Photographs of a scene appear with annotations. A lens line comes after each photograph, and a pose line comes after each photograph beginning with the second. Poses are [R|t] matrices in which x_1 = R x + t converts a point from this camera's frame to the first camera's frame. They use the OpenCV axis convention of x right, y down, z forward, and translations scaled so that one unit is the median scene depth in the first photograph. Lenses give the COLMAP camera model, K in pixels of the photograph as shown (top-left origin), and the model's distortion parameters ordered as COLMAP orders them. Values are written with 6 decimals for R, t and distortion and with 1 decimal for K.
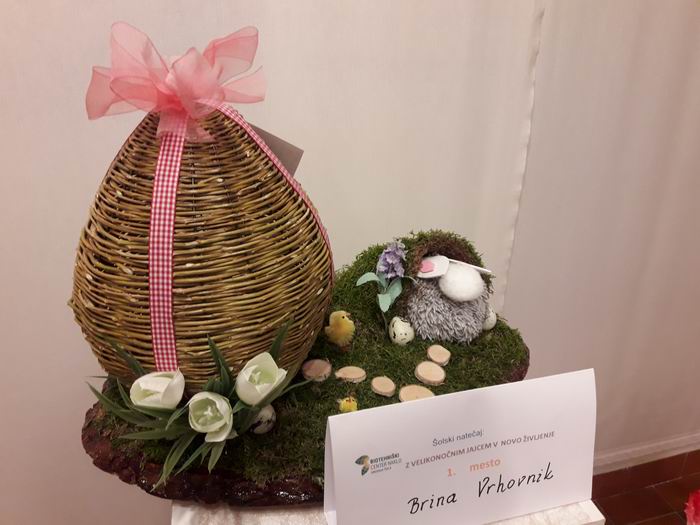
lens RADIAL K [[568.6, 0, 331.9], [0, 568.6, 304.2], [0, 0, 1]] dist [0.023026, -0.074870]
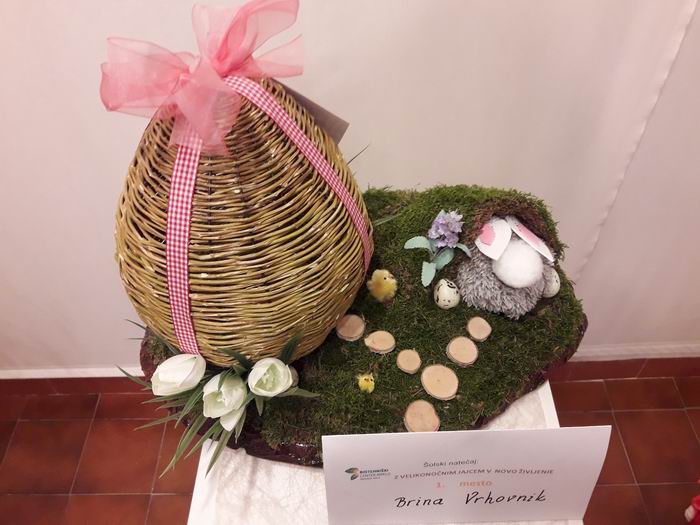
lens RADIAL K [[568.6, 0, 346.0], [0, 568.6, 263.3], [0, 0, 1]] dist [0.023026, -0.074870]
pose [[0.970011, 0.164700, -0.178751, 0.155935], [-0.088102, 0.923657, 0.372956, -0.448034], [0.226530, -0.346023, 0.910468, 0.136840]]
